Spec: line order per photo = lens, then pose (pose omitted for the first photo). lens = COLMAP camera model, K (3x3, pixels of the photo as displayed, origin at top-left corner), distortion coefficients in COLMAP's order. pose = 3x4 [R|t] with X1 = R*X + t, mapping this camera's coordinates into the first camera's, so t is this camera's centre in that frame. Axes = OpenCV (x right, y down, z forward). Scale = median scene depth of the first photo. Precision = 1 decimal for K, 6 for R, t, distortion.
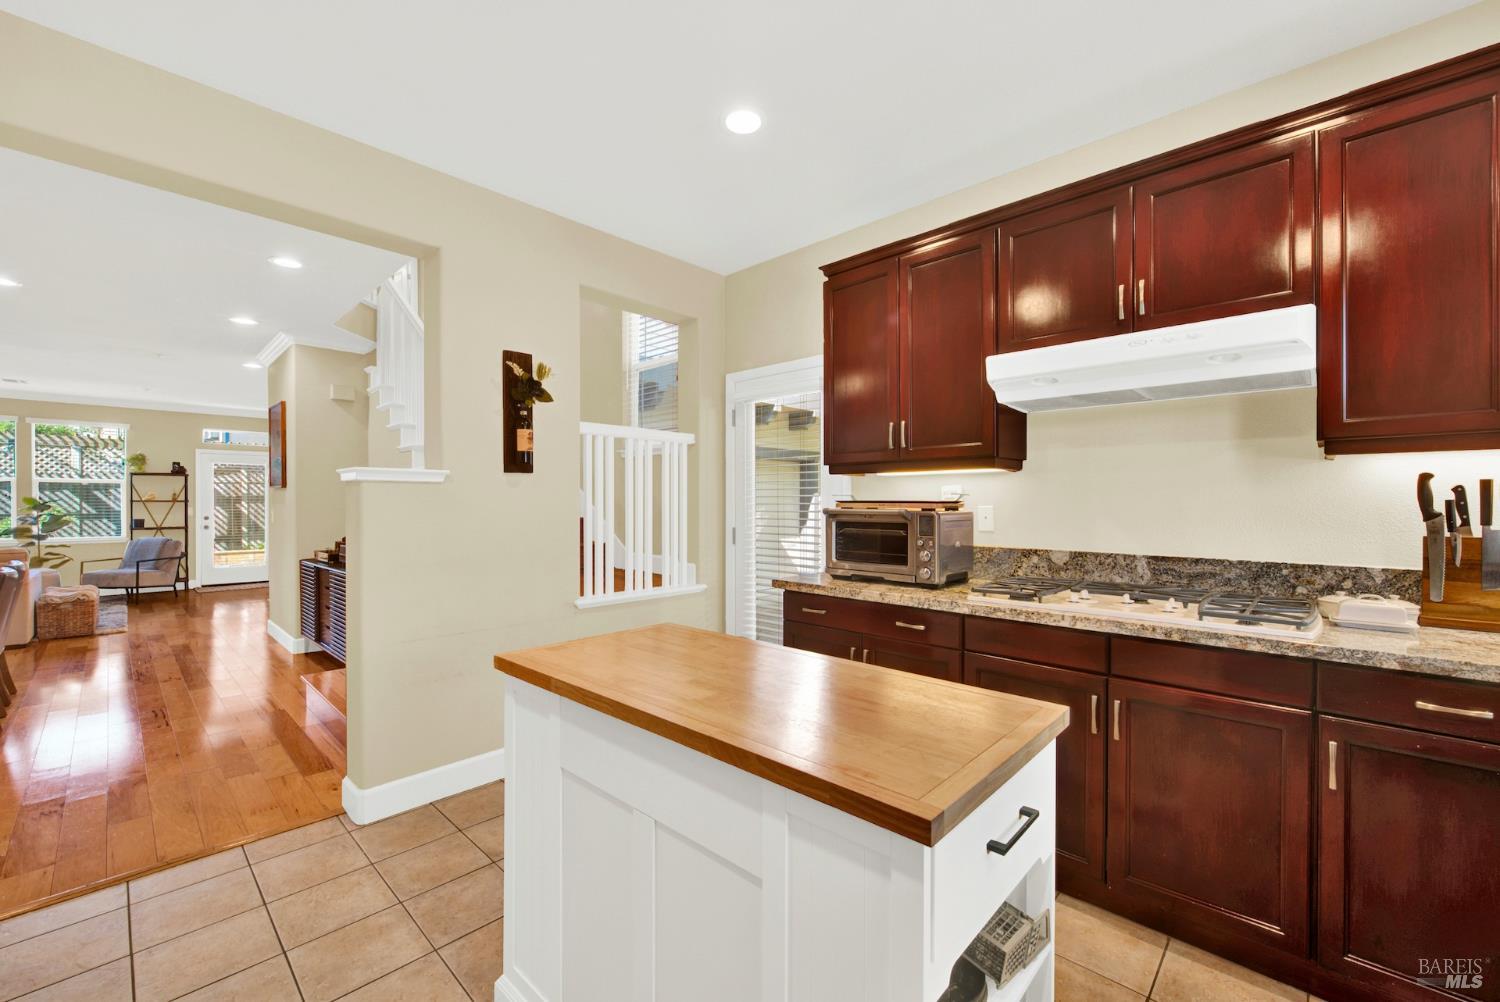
lens RADIAL K [[609.7, 0, 748.6], [0, 609.7, 504.3], [0, 0, 1]] dist [-0.001167, -0.000783]
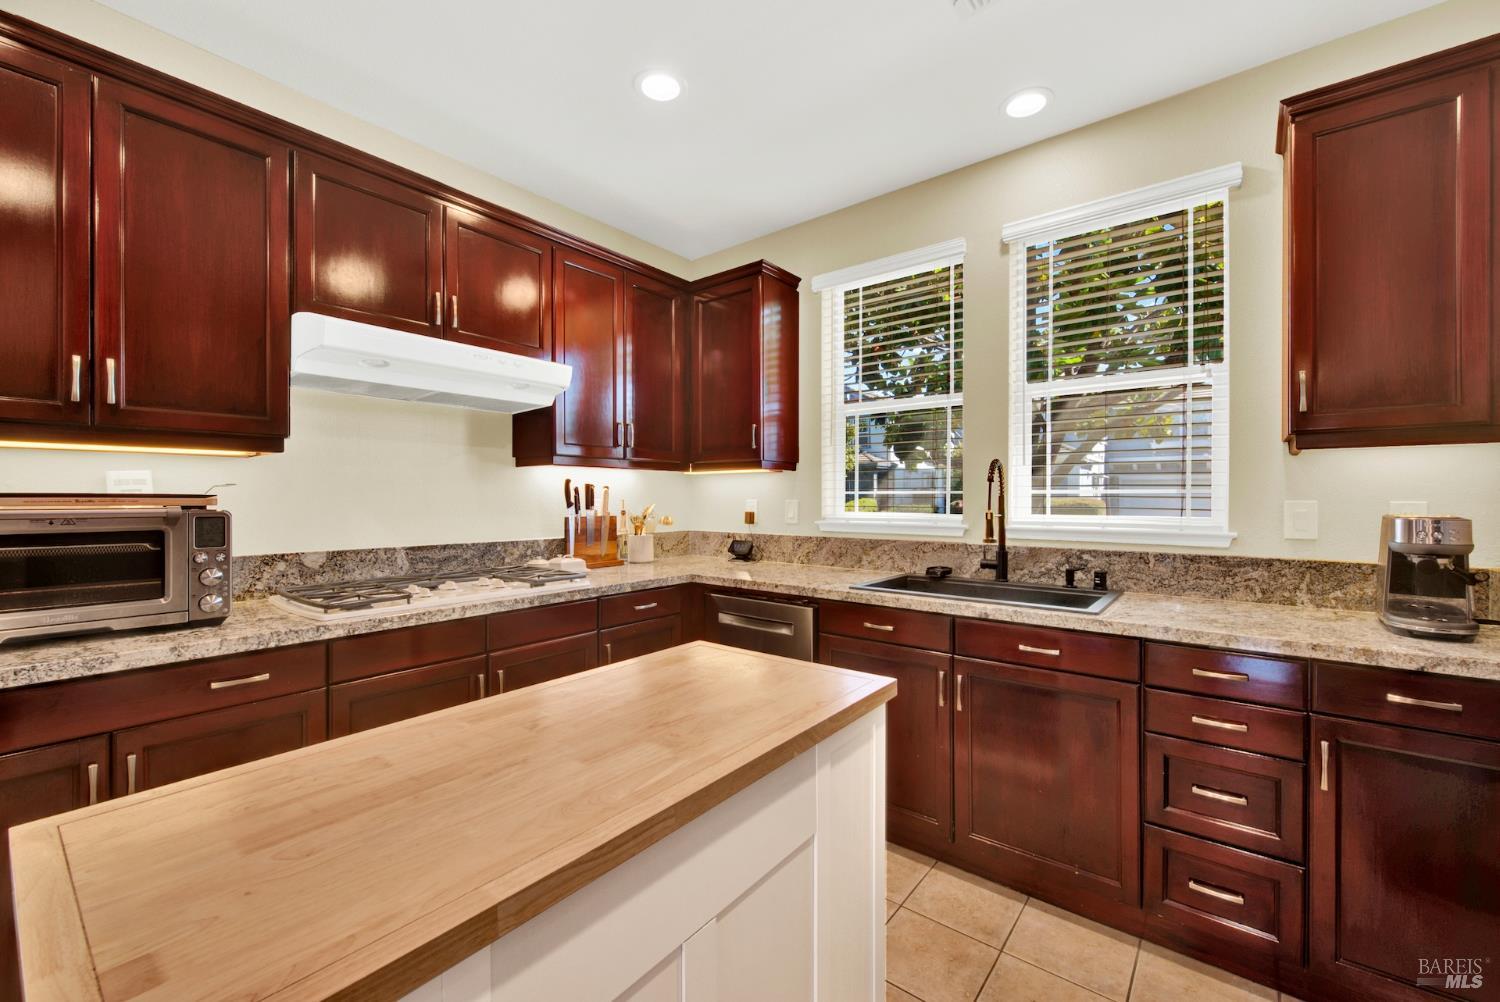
lens RADIAL K [[604.8, 0, 747.1], [0, 604.8, 500.3], [0, 0, 1]] dist [0.000581, -0.000455]
pose [[-0.083484, -0.005610, 0.996493, -0.402140], [0.002481, 0.999980, 0.005838, -0.001367], [-0.996506, 0.002960, -0.083468, 0.454926]]
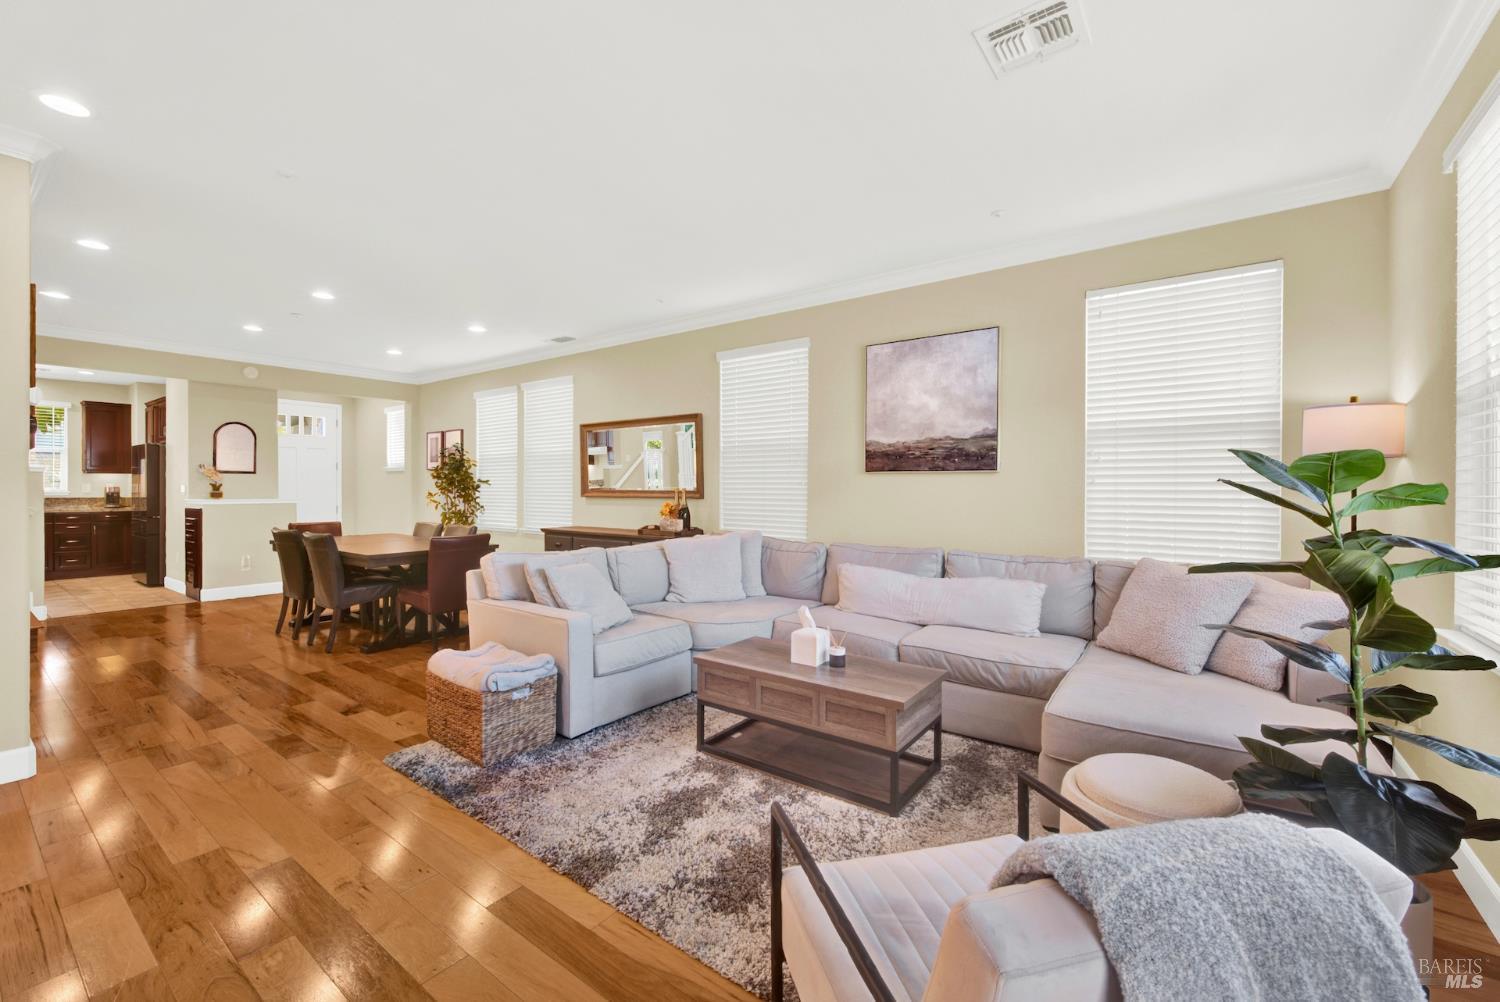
lens RADIAL K [[613.6, 0, 744.2], [0, 613.6, 491.6], [0, 0, 1]] dist [-0.000427, -0.000320]
pose [[-0.992782, -0.003325, -0.119891, -2.987790], [-0.004240, 0.999964, 0.007374, 0.005499], [0.119862, 0.007829, -0.992760, 3.597737]]
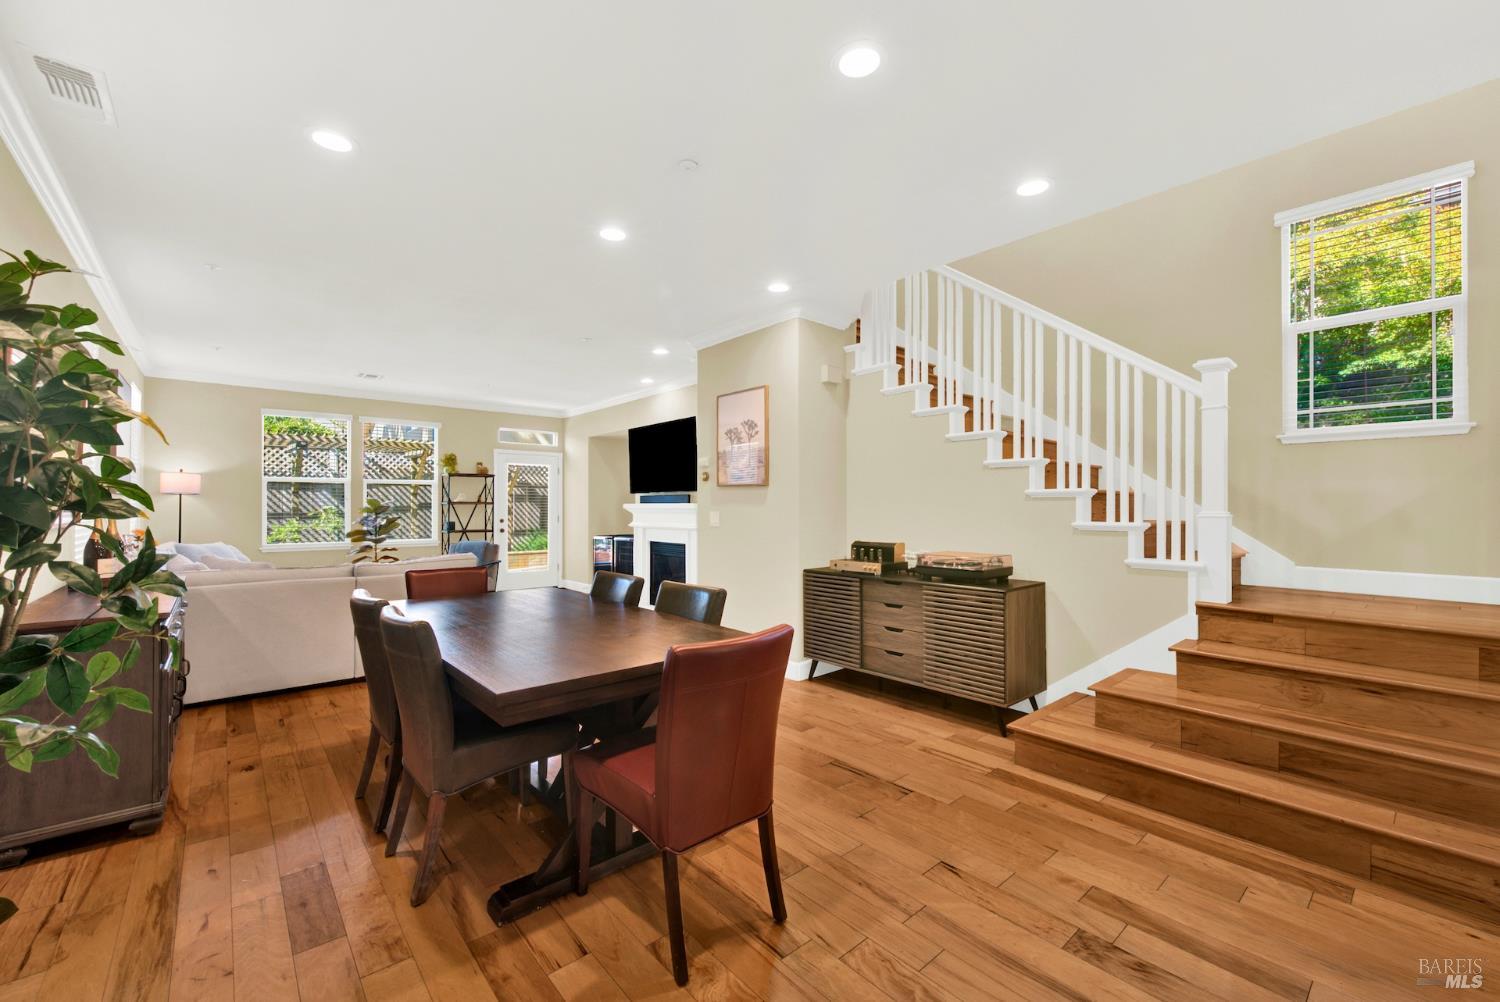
lens RADIAL K [[607.2, 0, 751.1], [0, 607.2, 506.0], [0, 0, 1]] dist [0.000457, -0.000082]
pose [[0.995713, 0.000206, -0.092500, -1.512057], [-0.000514, 0.999994, -0.003305, 0.009554], [0.092499, 0.003339, 0.995707, 0.303050]]
